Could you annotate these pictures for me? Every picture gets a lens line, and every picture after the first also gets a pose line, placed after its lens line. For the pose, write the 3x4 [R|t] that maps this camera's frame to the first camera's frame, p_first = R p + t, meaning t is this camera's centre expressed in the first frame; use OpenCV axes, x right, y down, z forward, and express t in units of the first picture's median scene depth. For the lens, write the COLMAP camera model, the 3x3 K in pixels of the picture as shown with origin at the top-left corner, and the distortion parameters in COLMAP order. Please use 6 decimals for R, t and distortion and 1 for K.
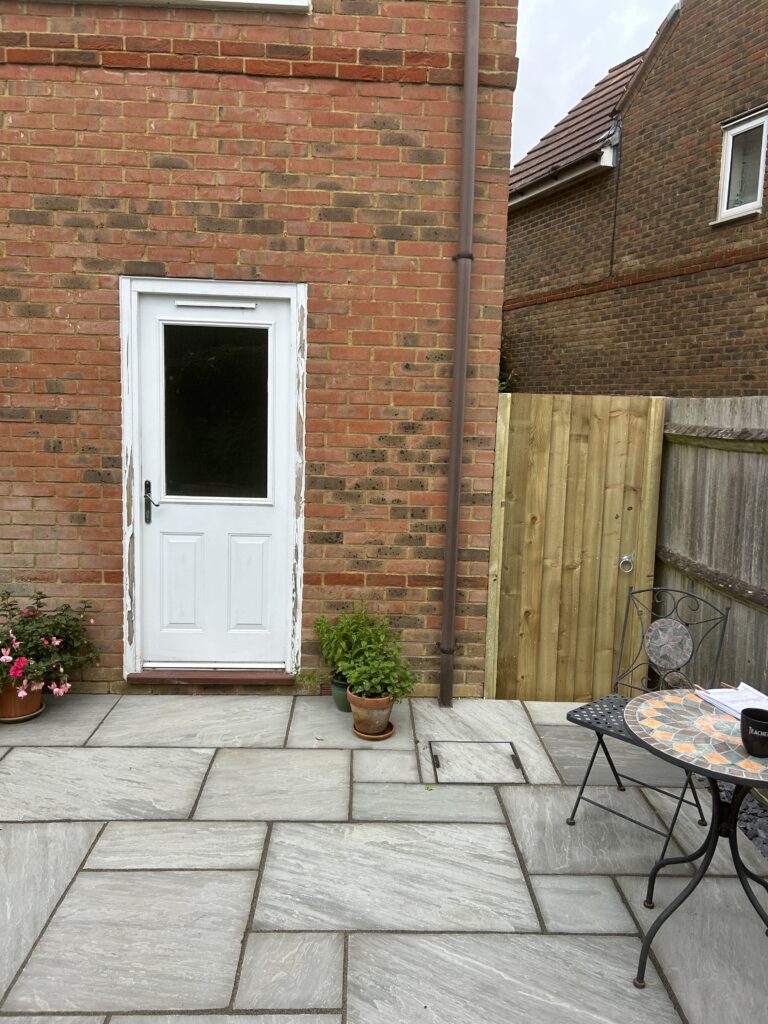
lens RADIAL K [[767.1, 0, 387.4], [0, 767.1, 513.6], [0, 0, 1]] dist [0.059859, -0.070145]
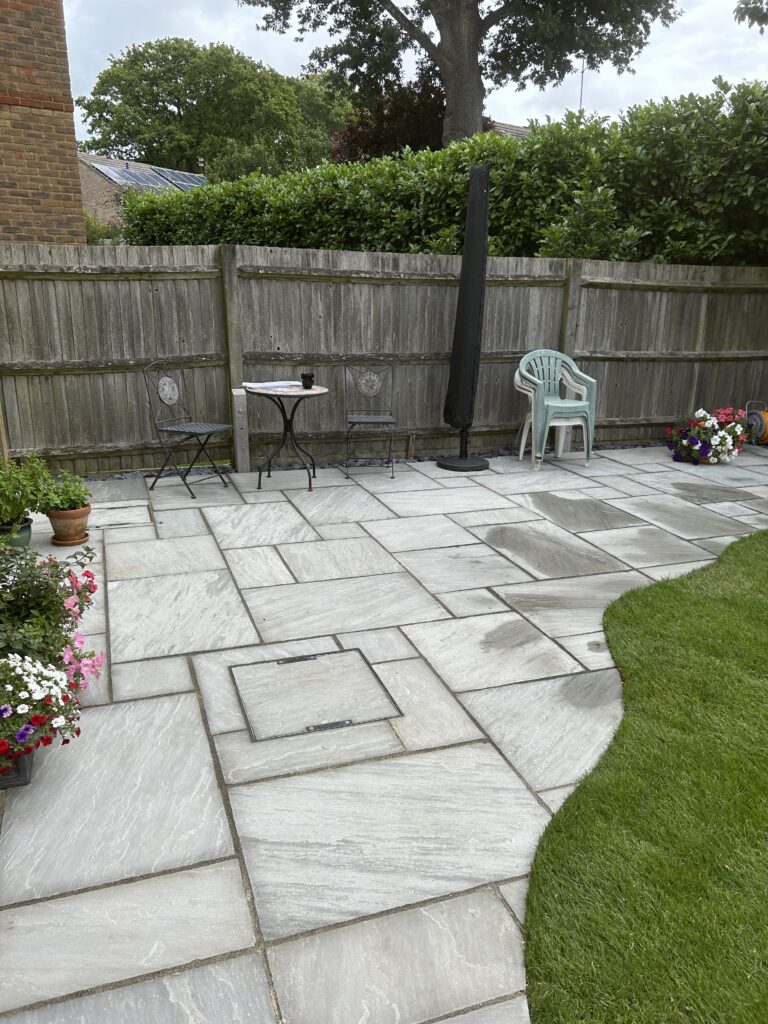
lens RADIAL K [[767.1, 0, 391.8], [0, 767.1, 514.4], [0, 0, 1]] dist [0.059859, -0.070145]
pose [[-0.311184, -0.315565, 0.896428, -1.553752], [0.105512, 0.925957, 0.362588, -0.170438], [-0.944474, 0.207416, -0.254847, 1.042305]]
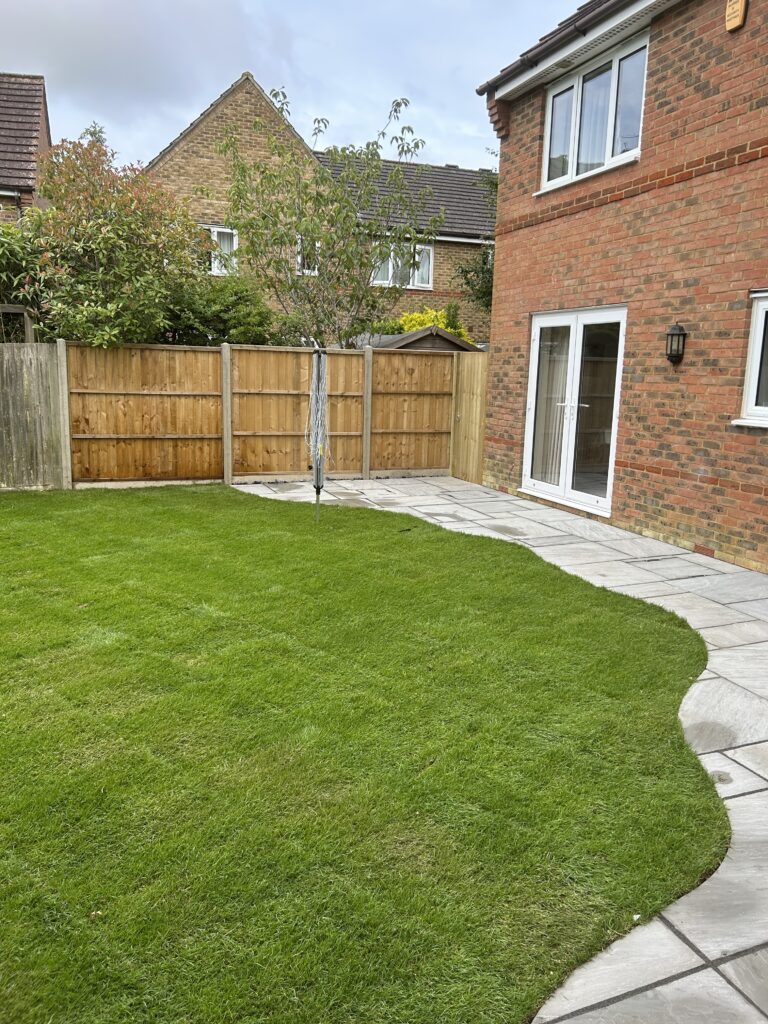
lens RADIAL K [[767.1, 0, 387.4], [0, 767.1, 497.5], [0, 0, 1]] dist [0.059859, -0.070145]
pose [[0.330996, 0.136596, -0.933693, 0.069975], [-0.141598, 0.985454, 0.093971, 0.052388], [0.932948, 0.101105, 0.345523, -0.295587]]
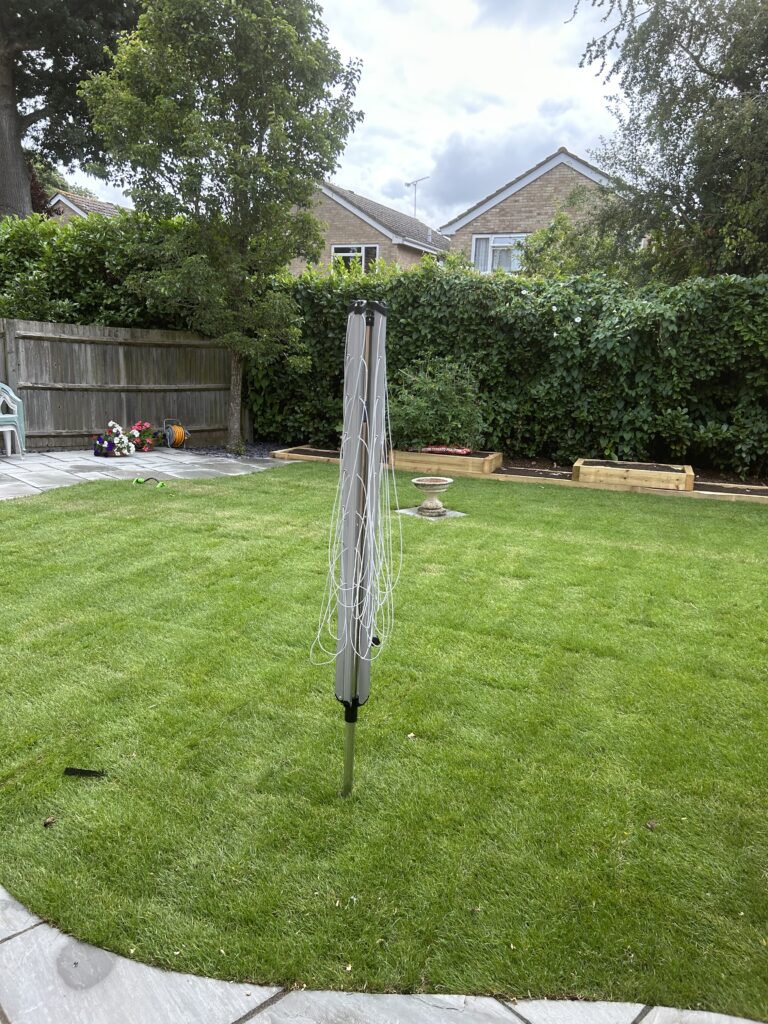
lens RADIAL K [[767.1, 0, 377.9], [0, 767.1, 509.8], [0, 0, 1]] dist [0.059859, -0.070145]
pose [[-0.660838, -0.213570, 0.719501, -3.031150], [0.040045, 0.947260, 0.317956, -0.201430], [-0.749460, 0.238929, -0.617433, 0.847658]]
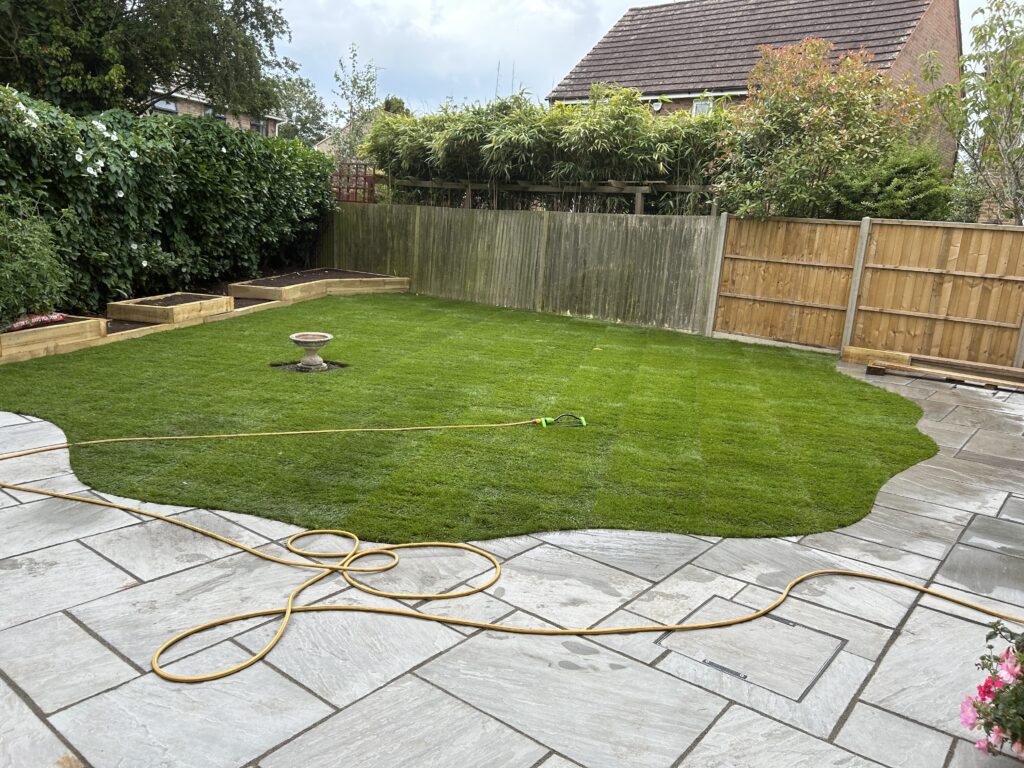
lens RADIAL K [[767.1, 0, 517.3], [0, 767.1, 381.1], [0, 0, 1]] dist [0.059859, -0.070145]
pose [[-0.649212, 0.091530, -0.755080, 0.221223], [-0.179255, 0.946358, 0.268838, -0.146608], [0.739183, 0.309884, -0.597980, 1.204922]]
